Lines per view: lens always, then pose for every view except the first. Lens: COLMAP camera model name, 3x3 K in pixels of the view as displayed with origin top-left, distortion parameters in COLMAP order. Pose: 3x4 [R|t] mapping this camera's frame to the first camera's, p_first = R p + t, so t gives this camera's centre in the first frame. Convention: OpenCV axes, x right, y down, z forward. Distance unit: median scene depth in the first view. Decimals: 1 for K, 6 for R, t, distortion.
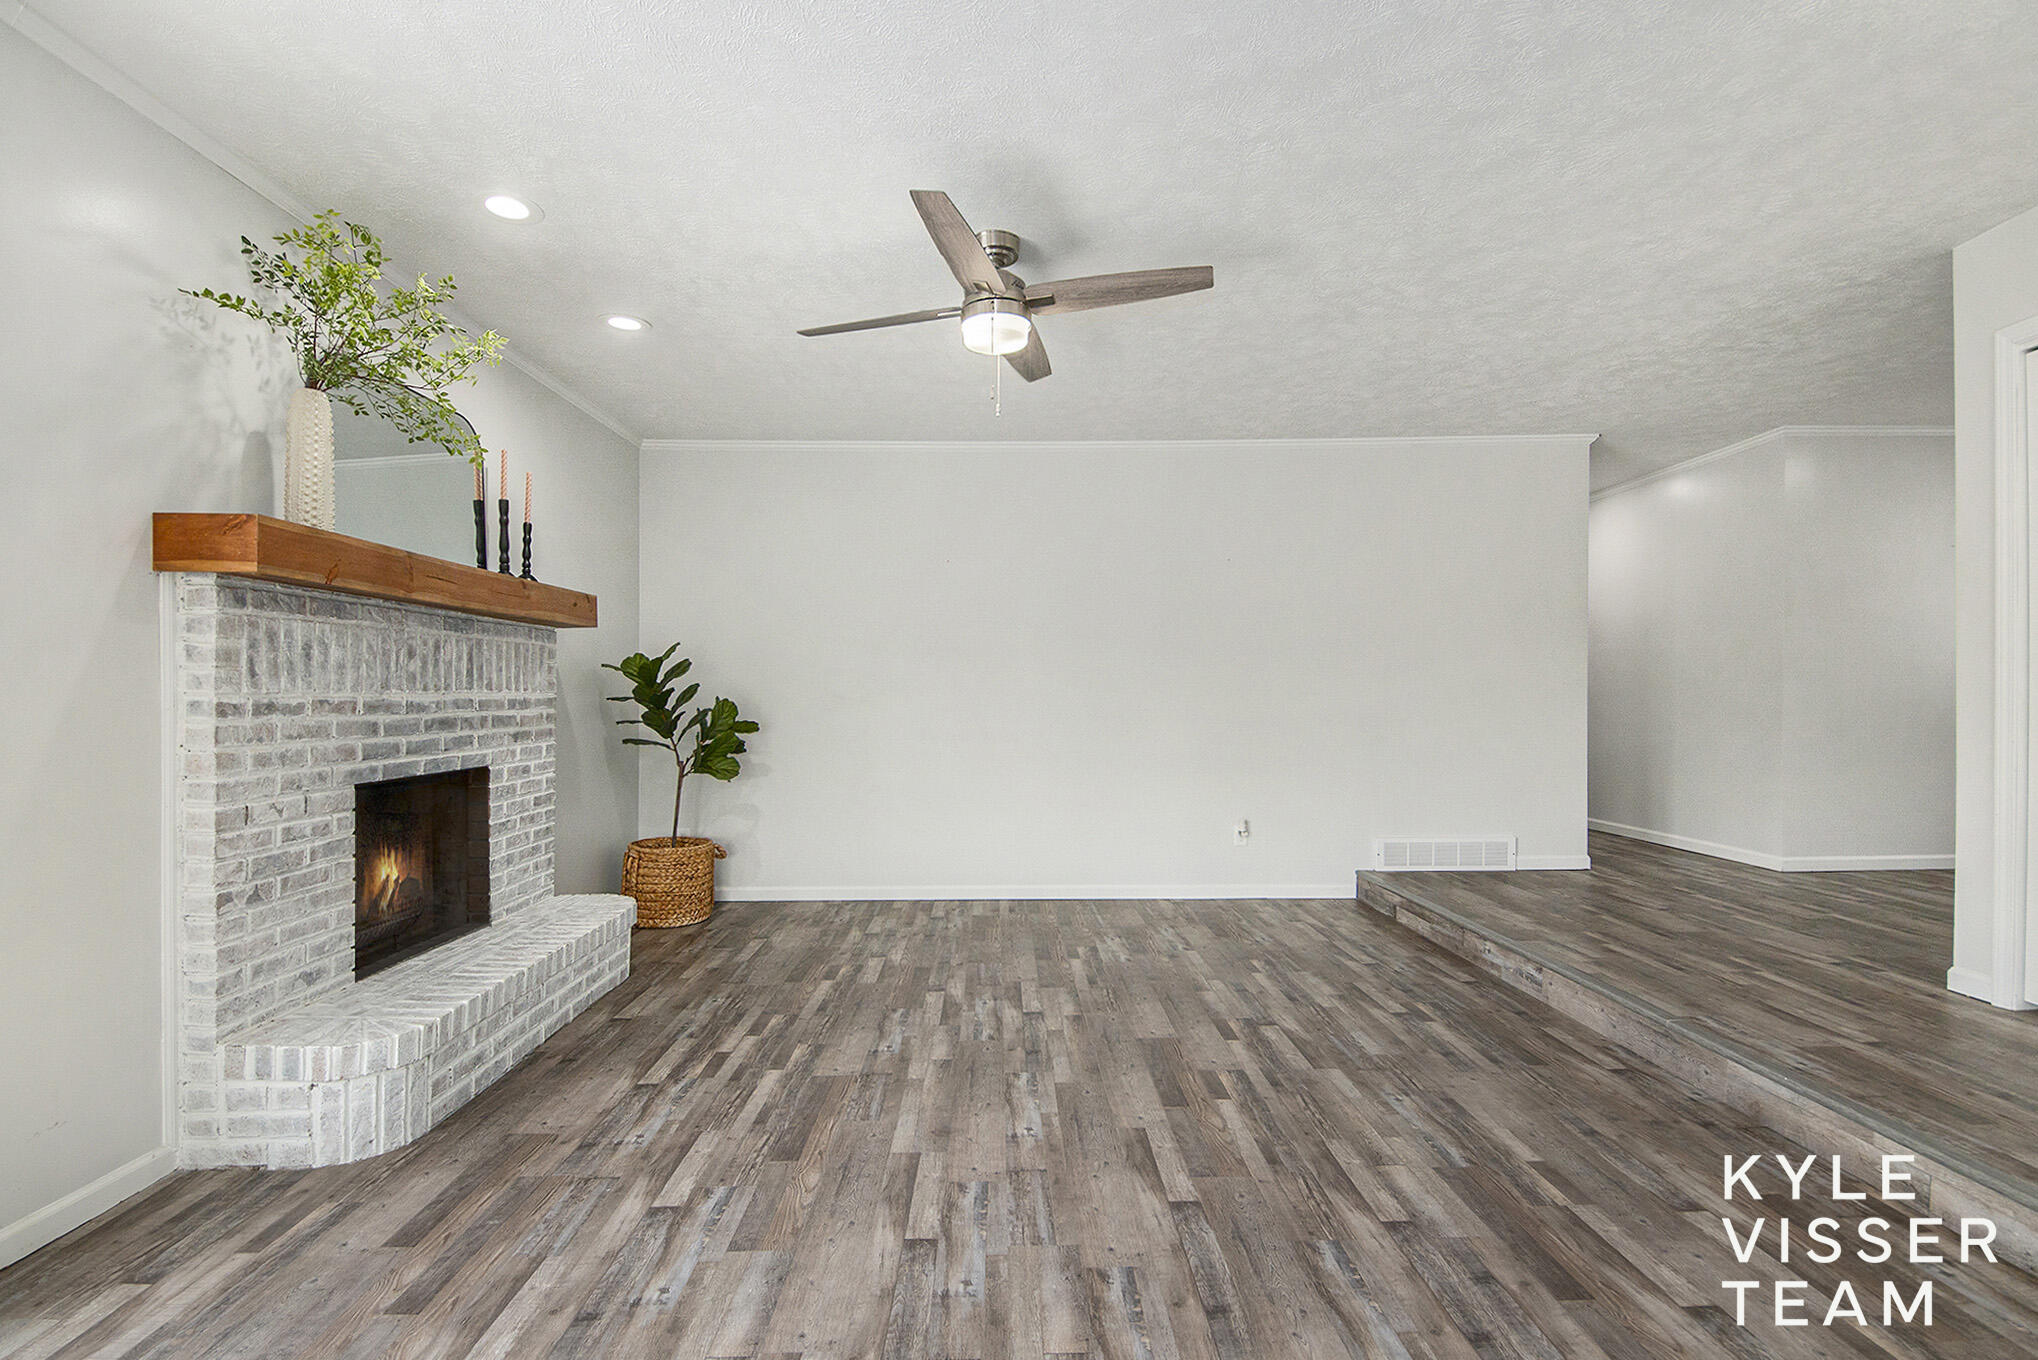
lens RADIAL K [[943.8, 0, 1030.2], [0, 943.8, 680.1], [0, 0, 1]] dist [0.014633, -0.009022]
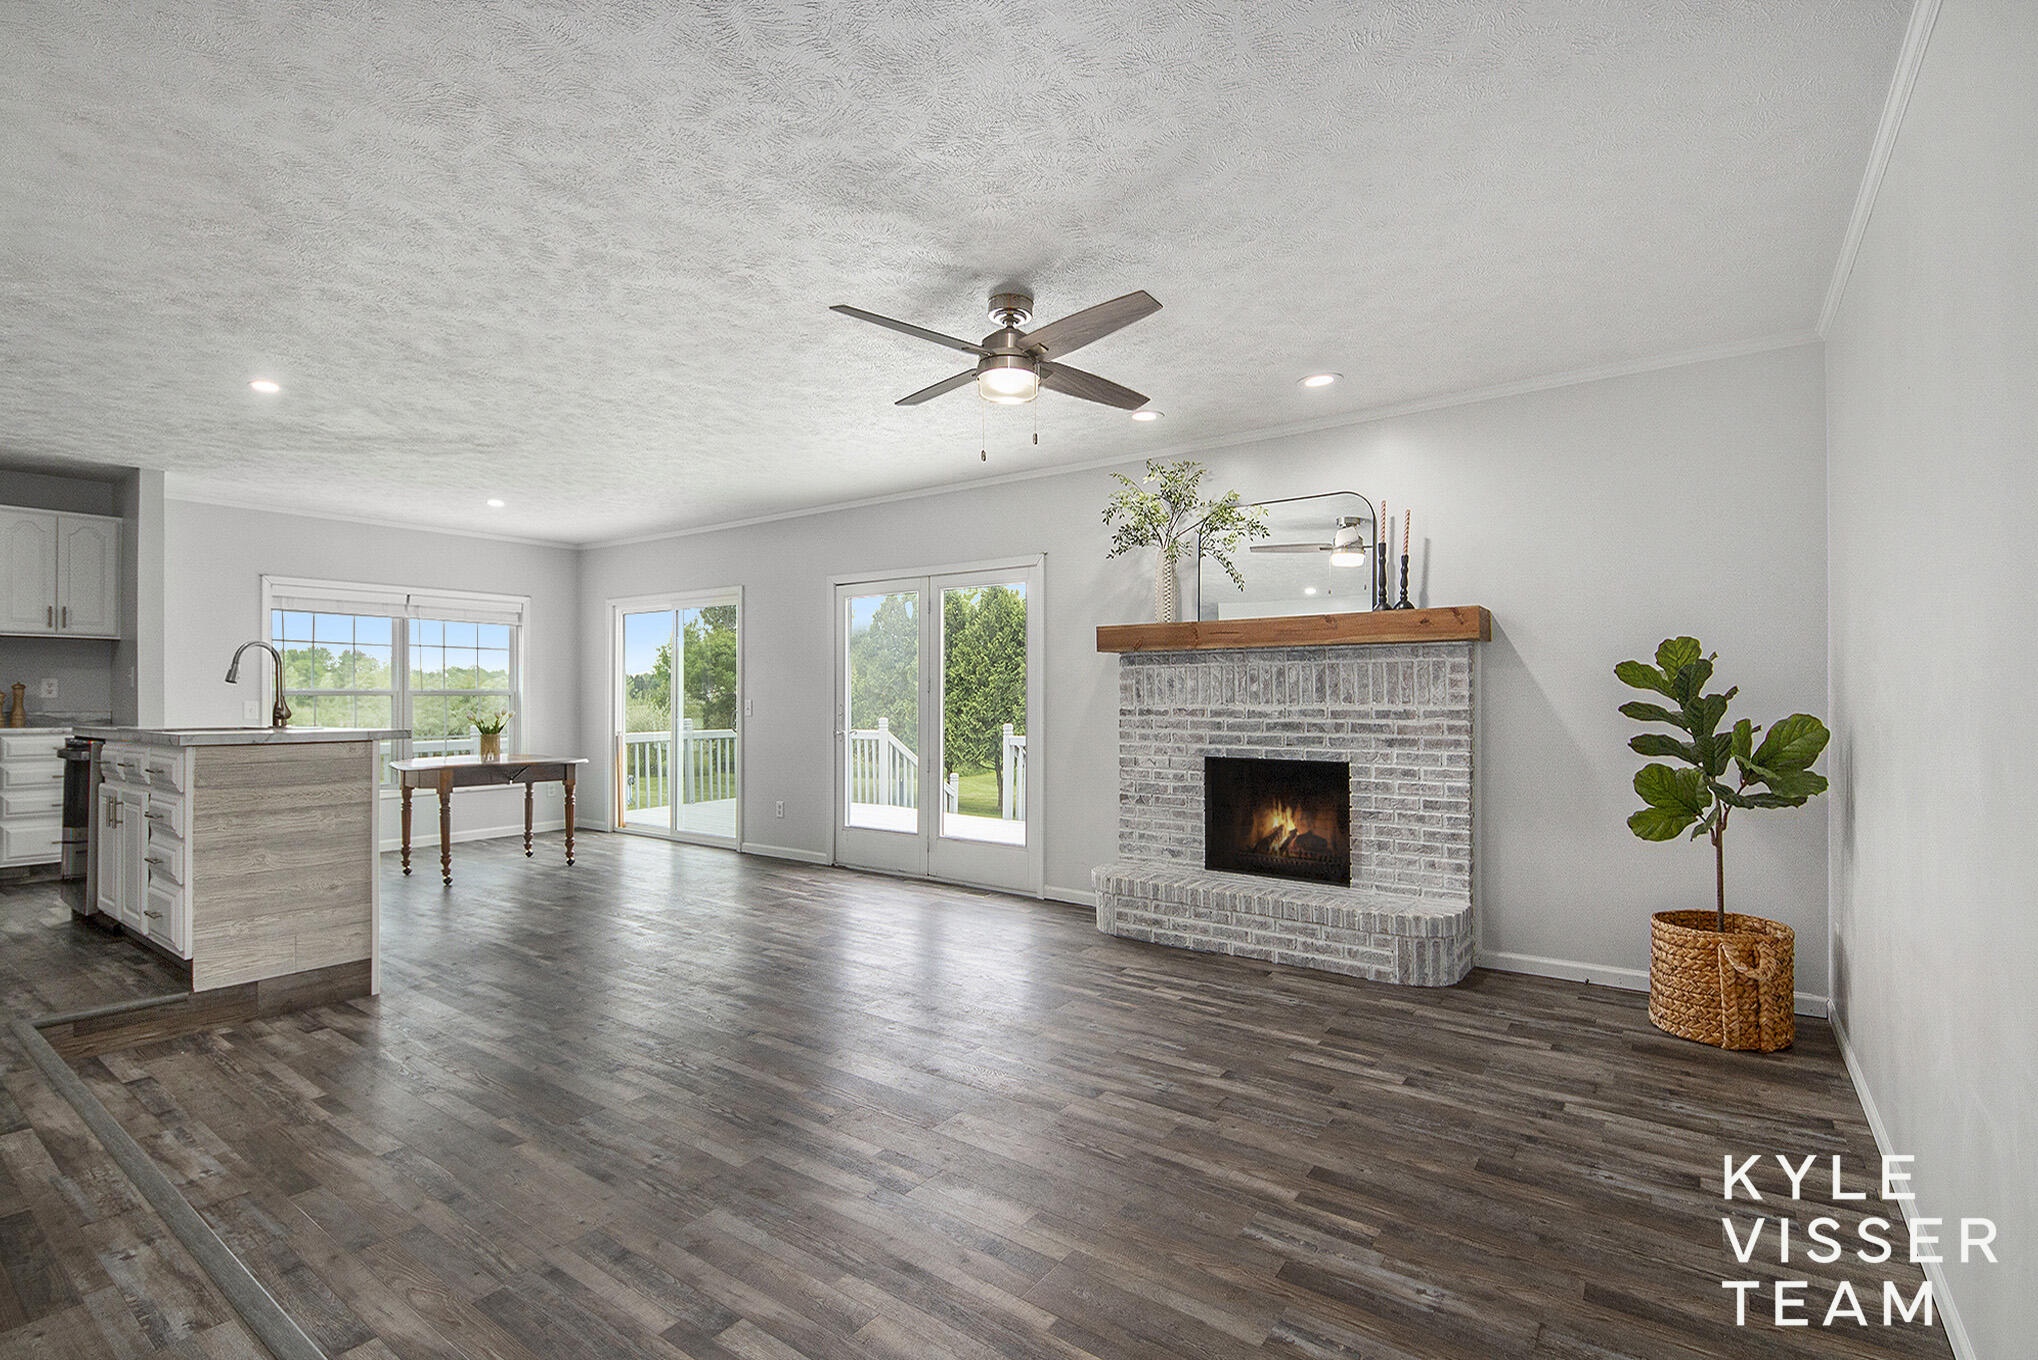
lens RADIAL K [[943.8, 0, 1016.9], [0, 943.8, 681.0], [0, 0, 1]] dist [0.014633, -0.009022]
pose [[-0.616468, -0.001374, -0.787379, 0.851740], [0.019667, 0.999660, -0.017142, -0.007055], [0.787134, -0.026053, -0.616231, 1.753201]]
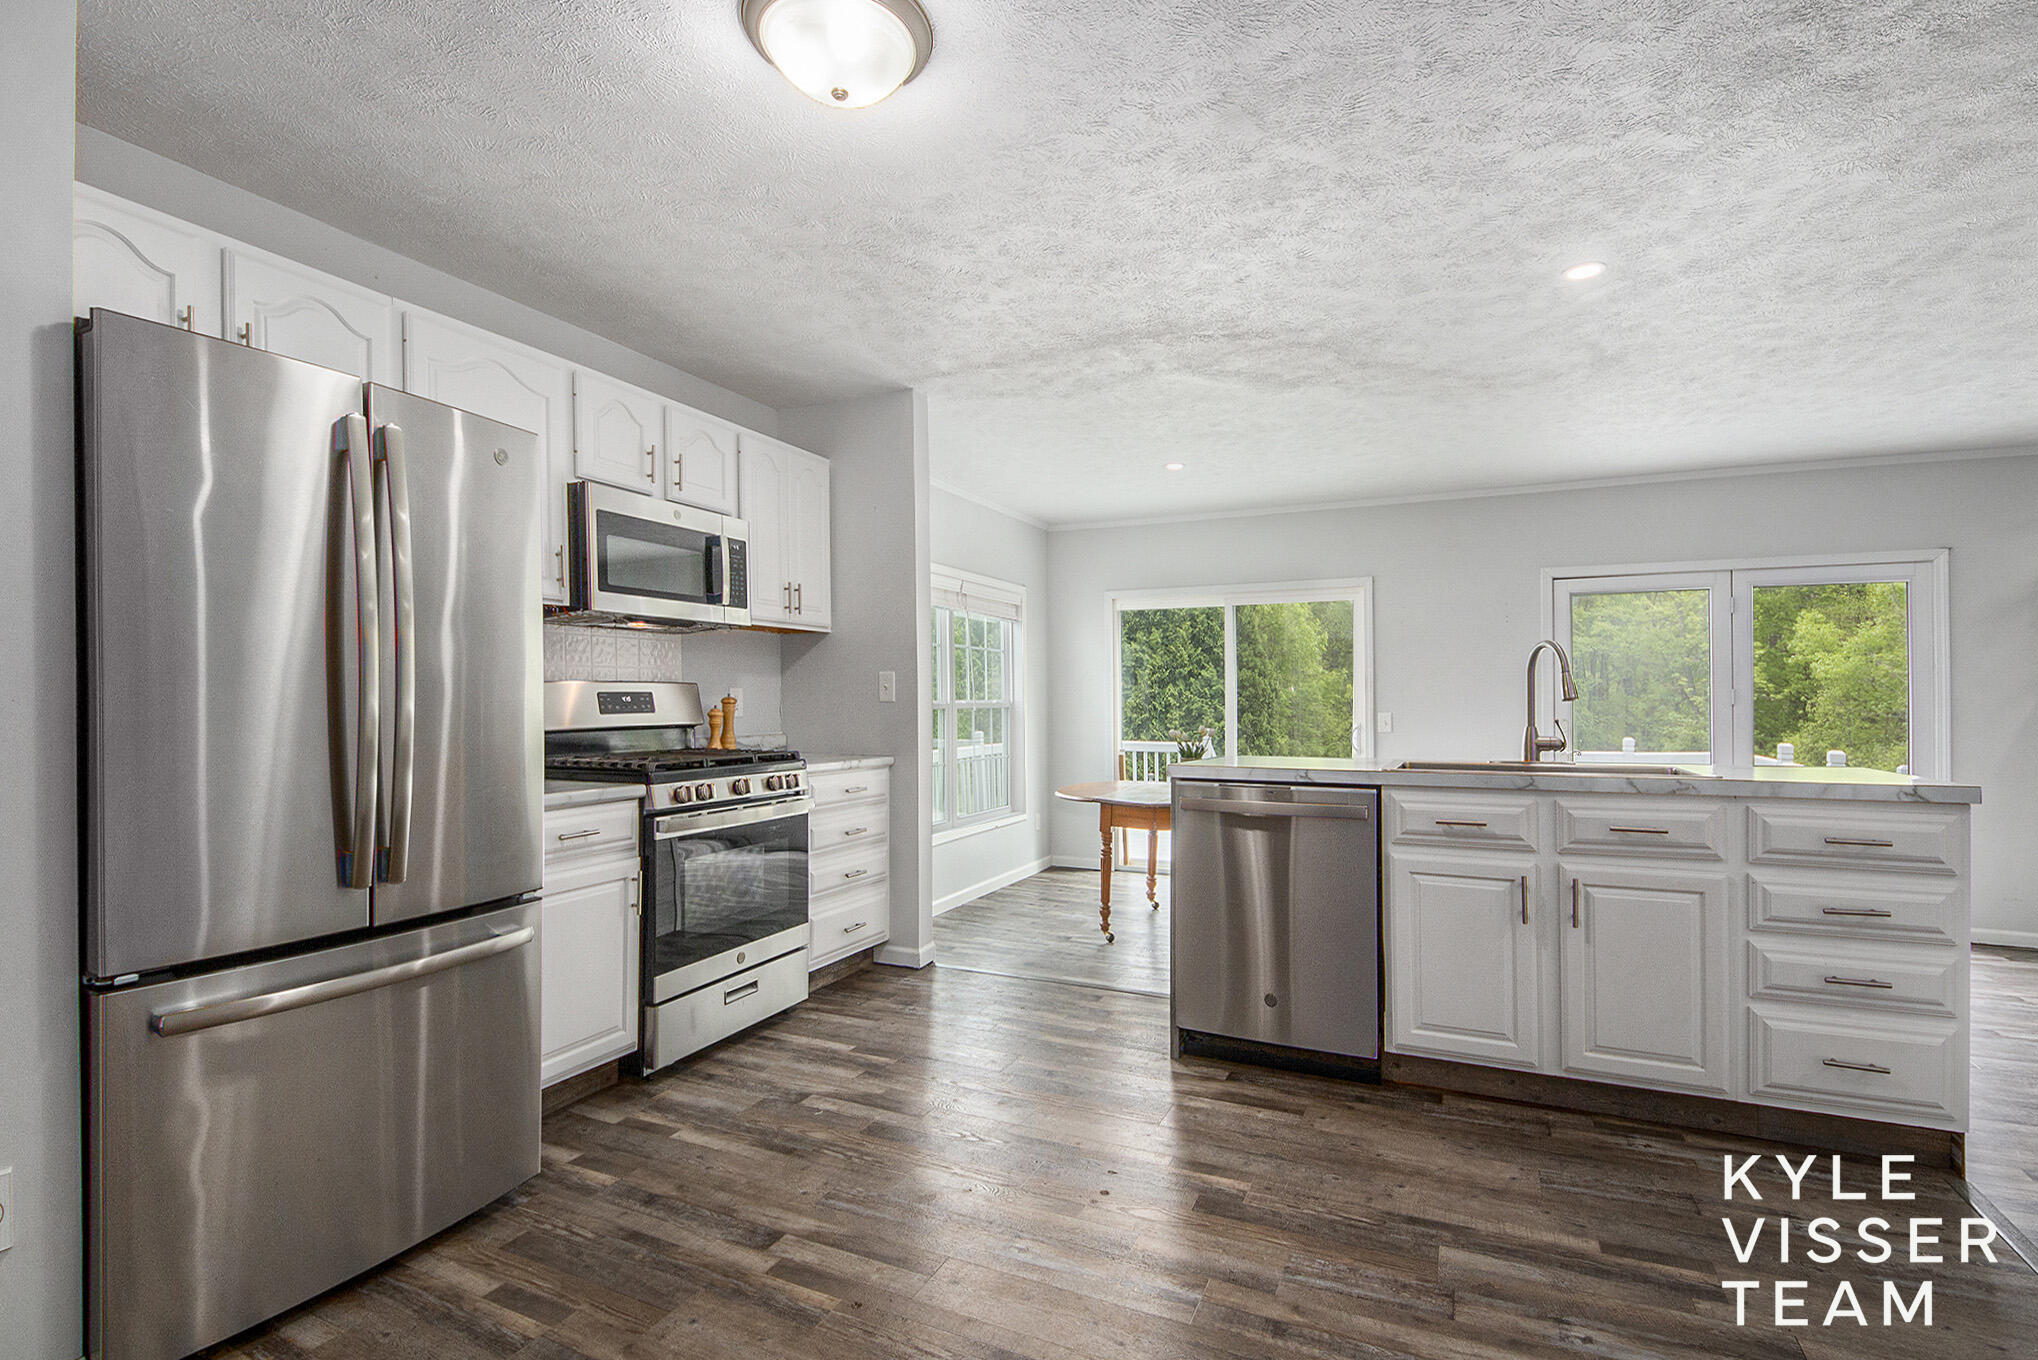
lens RADIAL K [[943.8, 0, 1082.7], [0, 943.8, 695.7], [0, 0, 1]] dist [0.014633, -0.009022]
pose [[-0.413493, 0.007205, -0.910479, 1.600001], [0.017768, 0.999842, -0.000157, -0.068507], [0.910334, -0.016243, -0.413556, -0.141903]]
